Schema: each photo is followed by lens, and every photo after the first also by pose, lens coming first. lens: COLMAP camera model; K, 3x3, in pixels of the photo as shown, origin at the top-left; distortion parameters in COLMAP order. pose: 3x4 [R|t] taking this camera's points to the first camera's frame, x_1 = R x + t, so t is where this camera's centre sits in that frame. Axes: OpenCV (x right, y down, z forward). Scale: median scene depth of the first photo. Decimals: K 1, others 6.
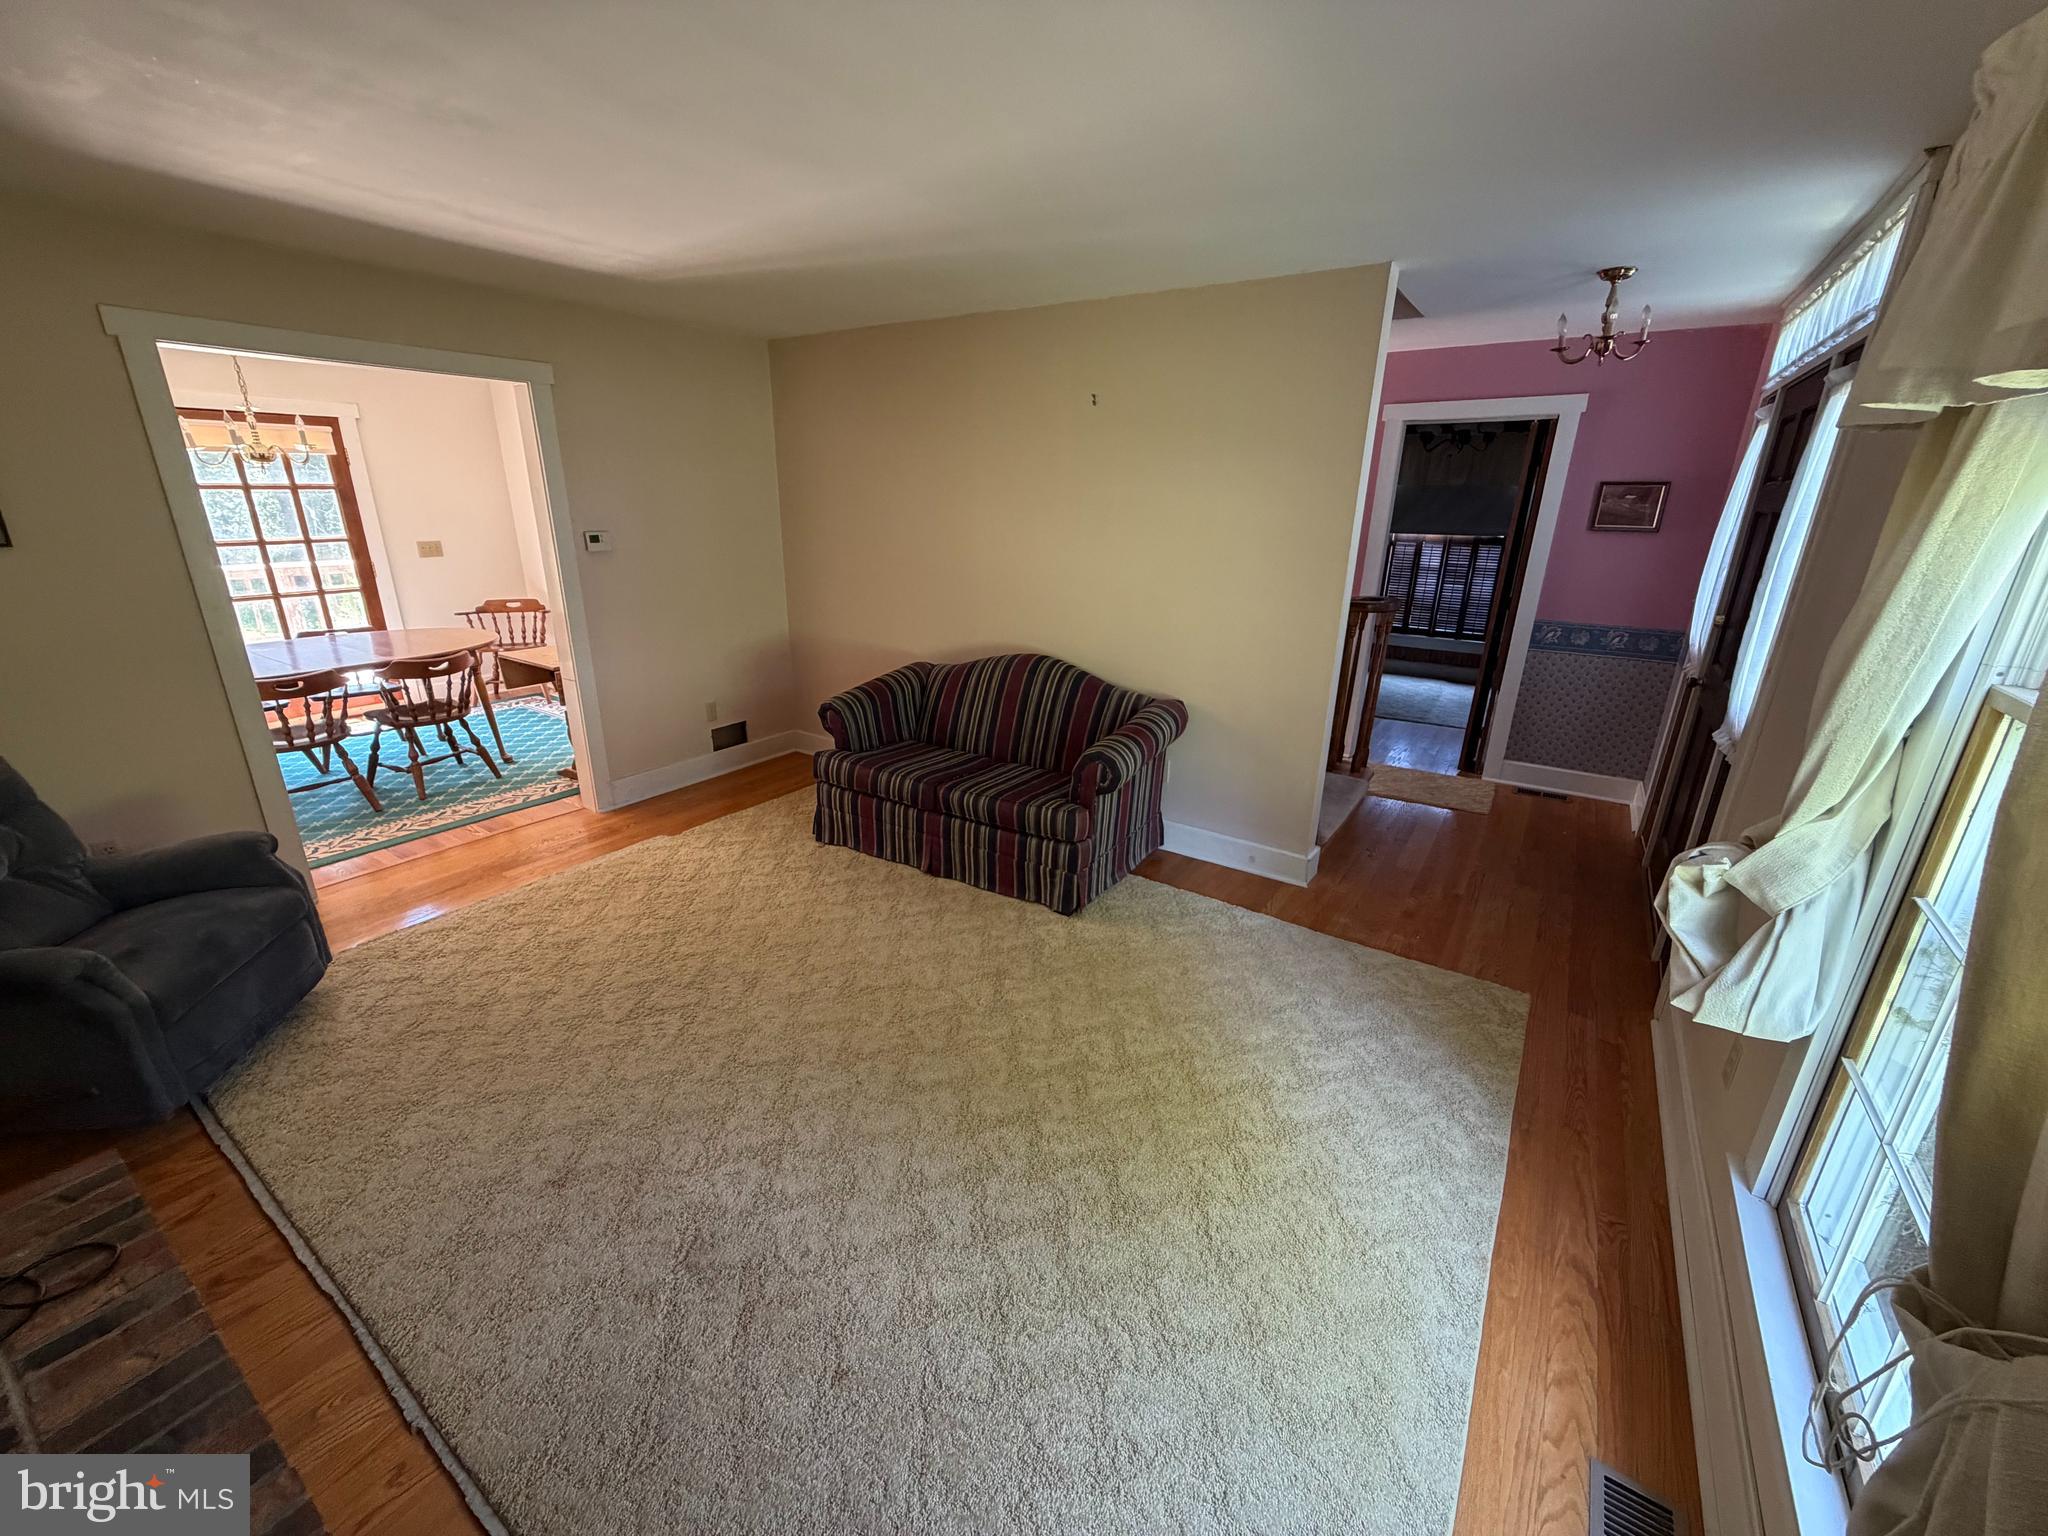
lens RADIAL K [[818.0, 0, 1022.2], [0, 818.0, 770.3], [0, 0, 1]] dist [0.001722, 0.000305]
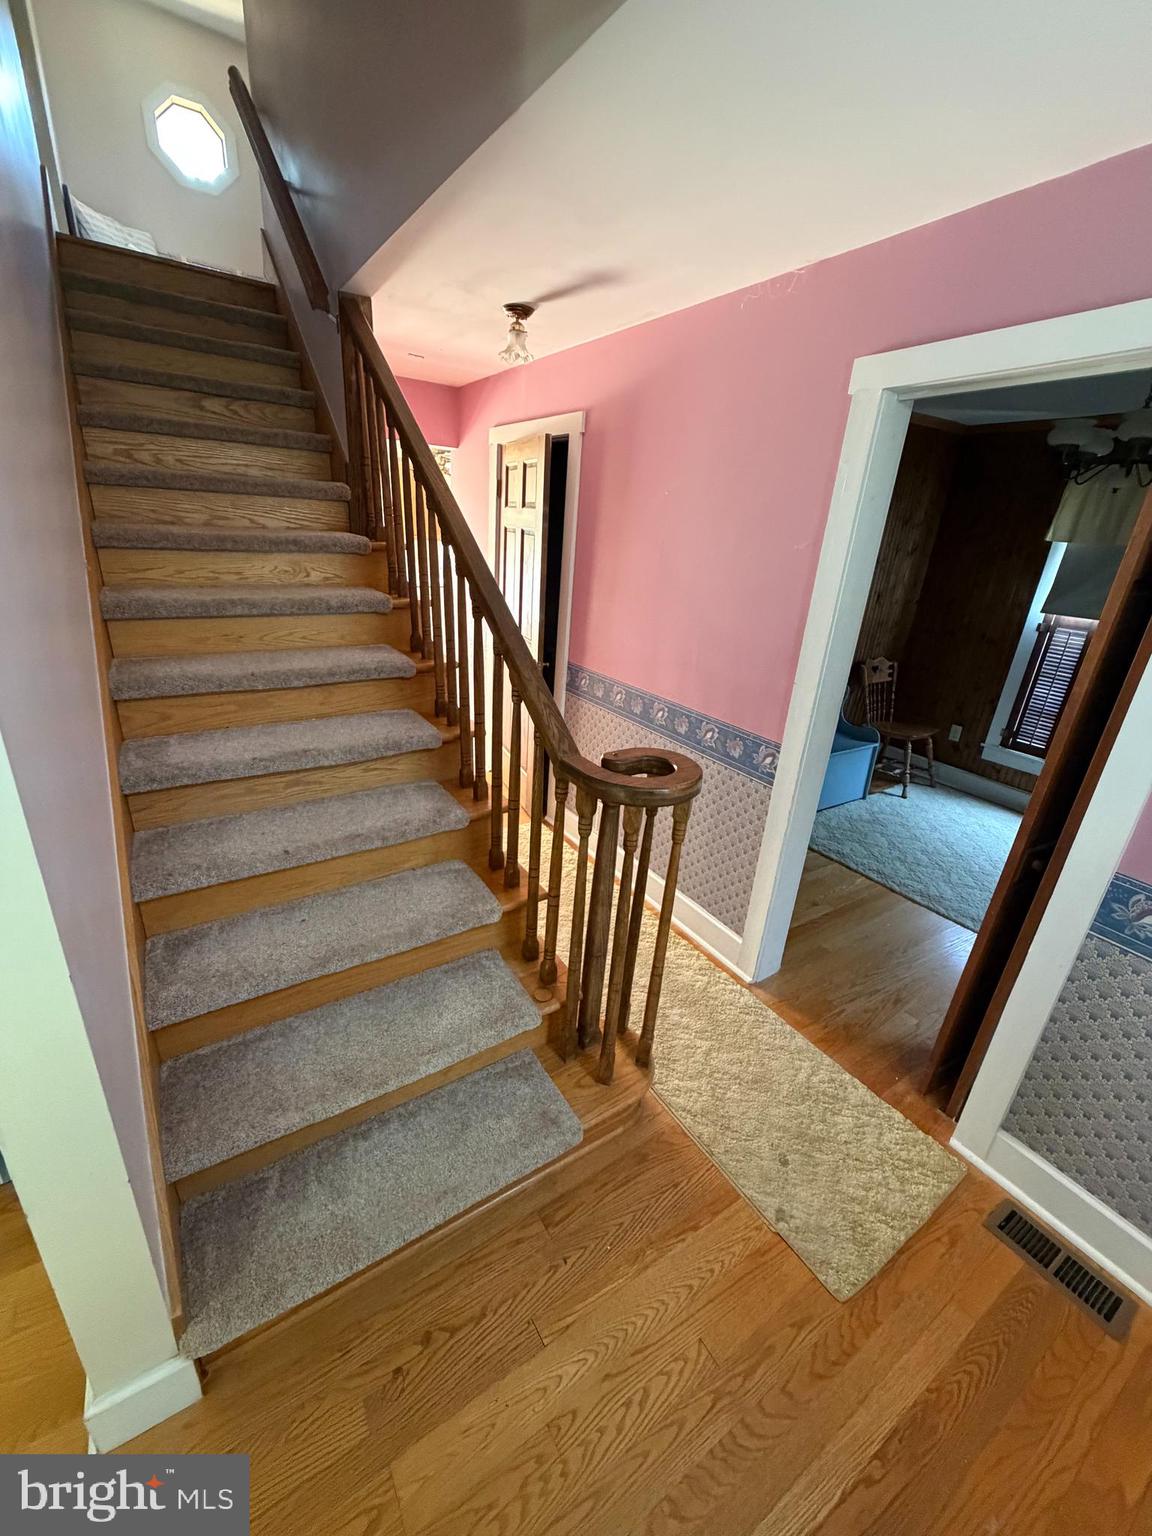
lens RADIAL K [[613.5, 0, 577.9], [0, 613.5, 764.2], [0, 0, 1]] dist [0.001722, 0.000305]
pose [[0.922176, 0.182607, -0.340950, 0.449196], [-0.173464, 0.983166, 0.057393, -0.197852], [0.345691, 0.006216, 0.938328, 0.585871]]
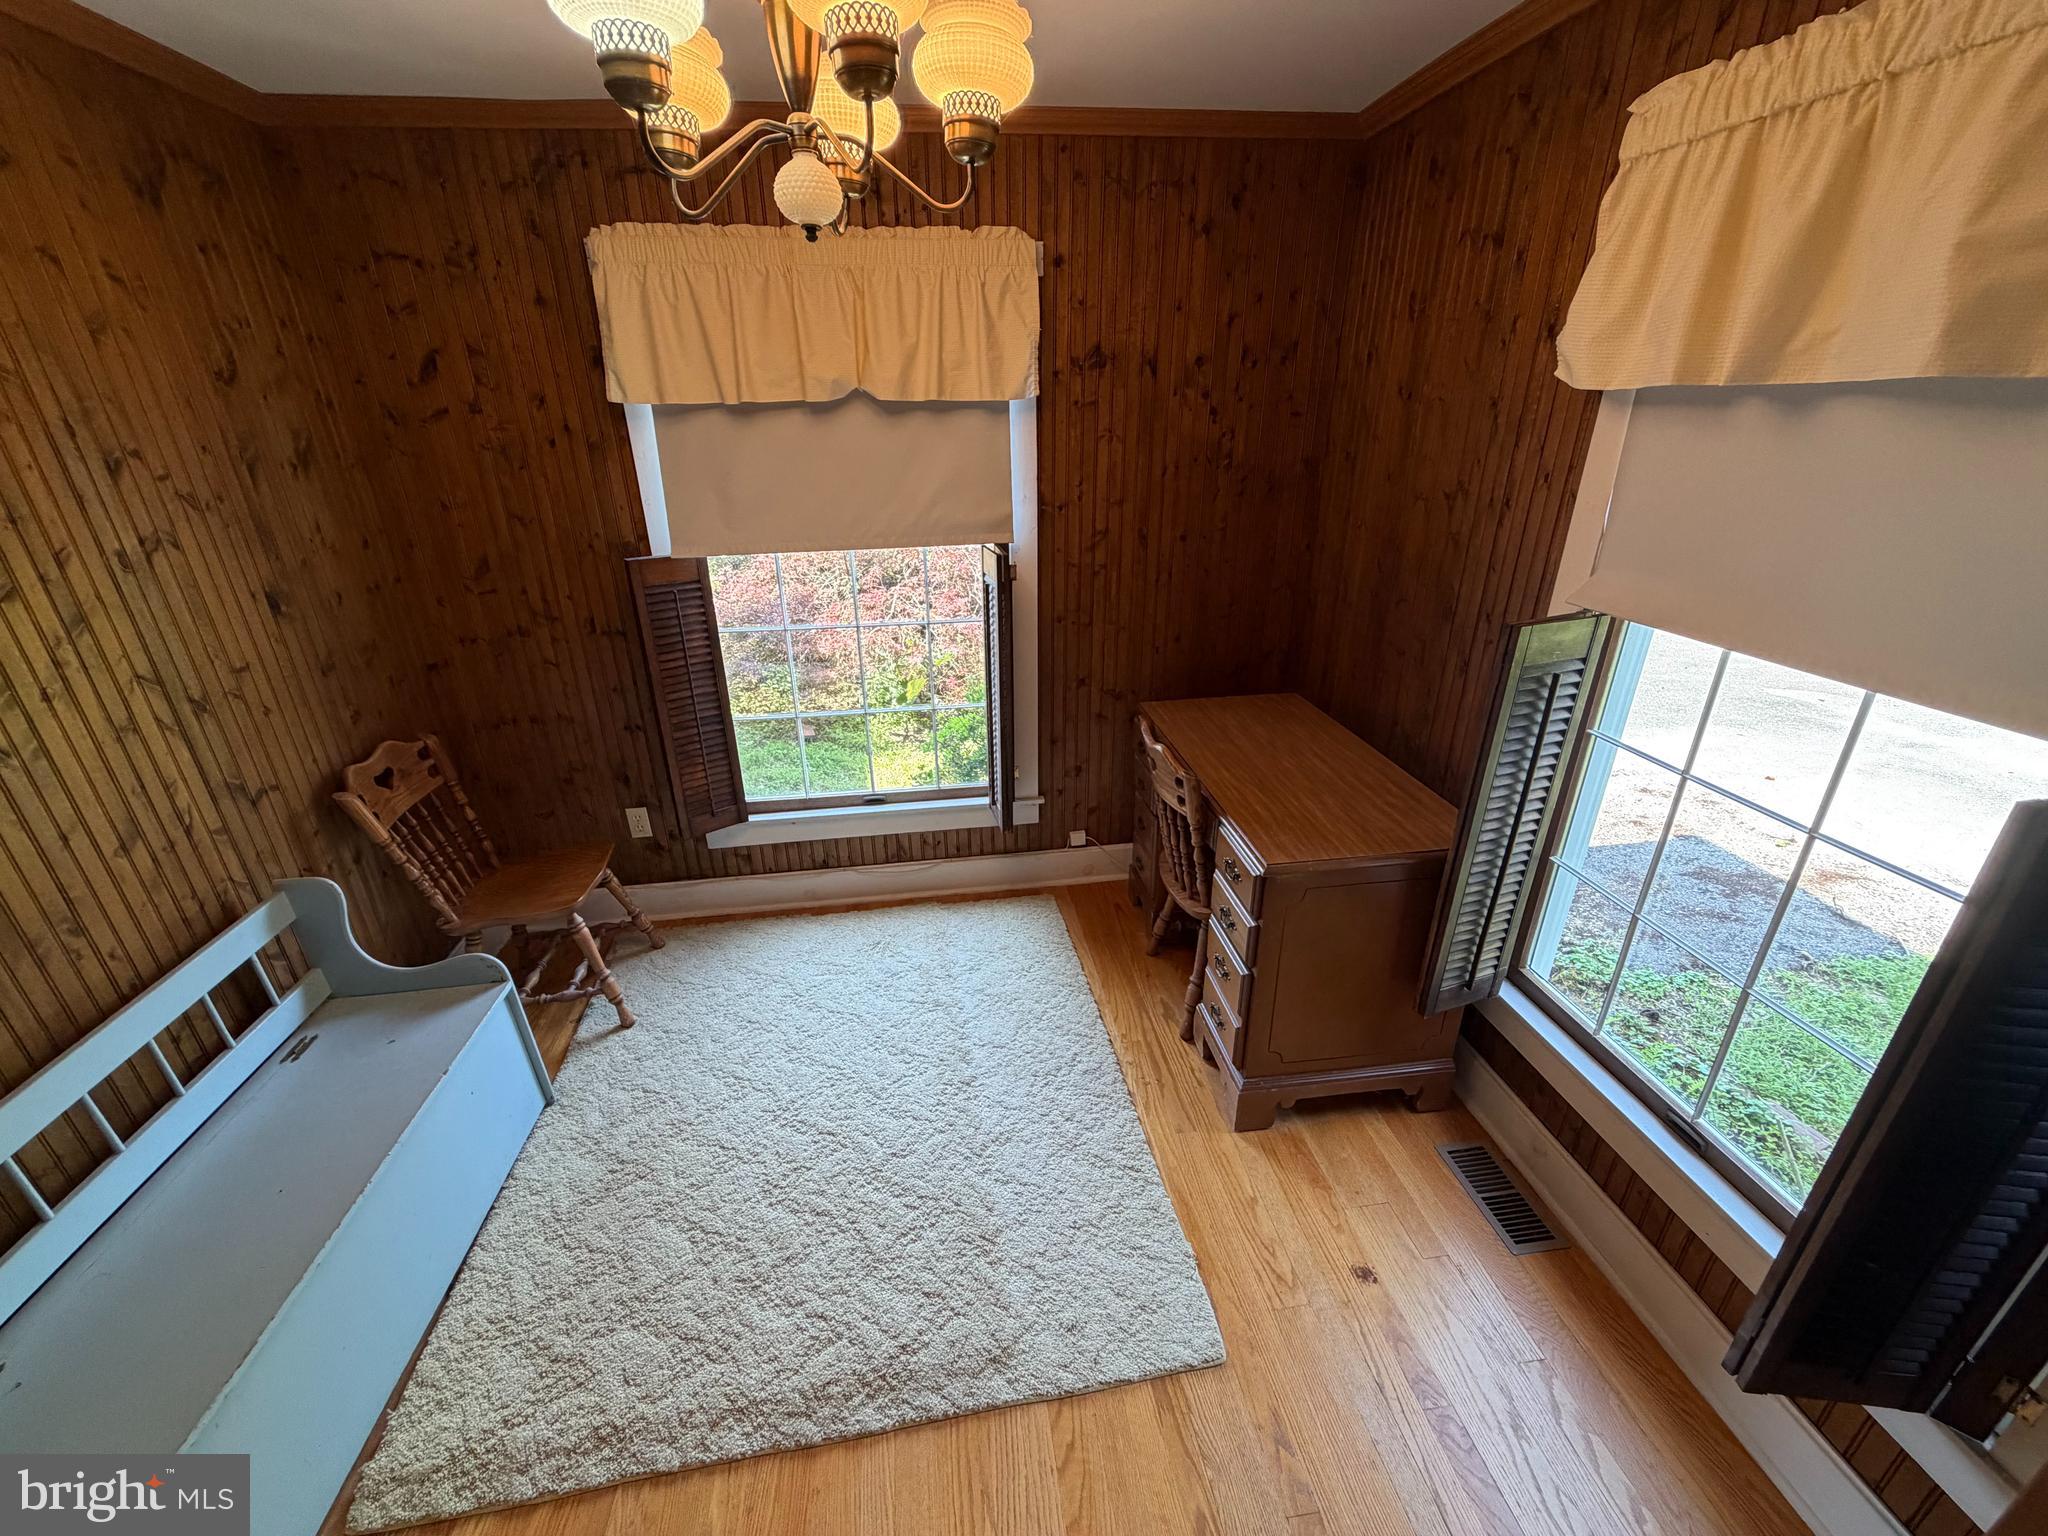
lens RADIAL K [[818.0, 0, 1015.3], [0, 818.0, 766.5], [0, 0, 1]] dist [0.001722, 0.000305]
pose [[0.740720, -0.284940, 0.608393, 0.505471], [0.236764, 0.958215, 0.160518, -0.361165], [-0.628710, 0.025147, 0.777233, 1.032371]]
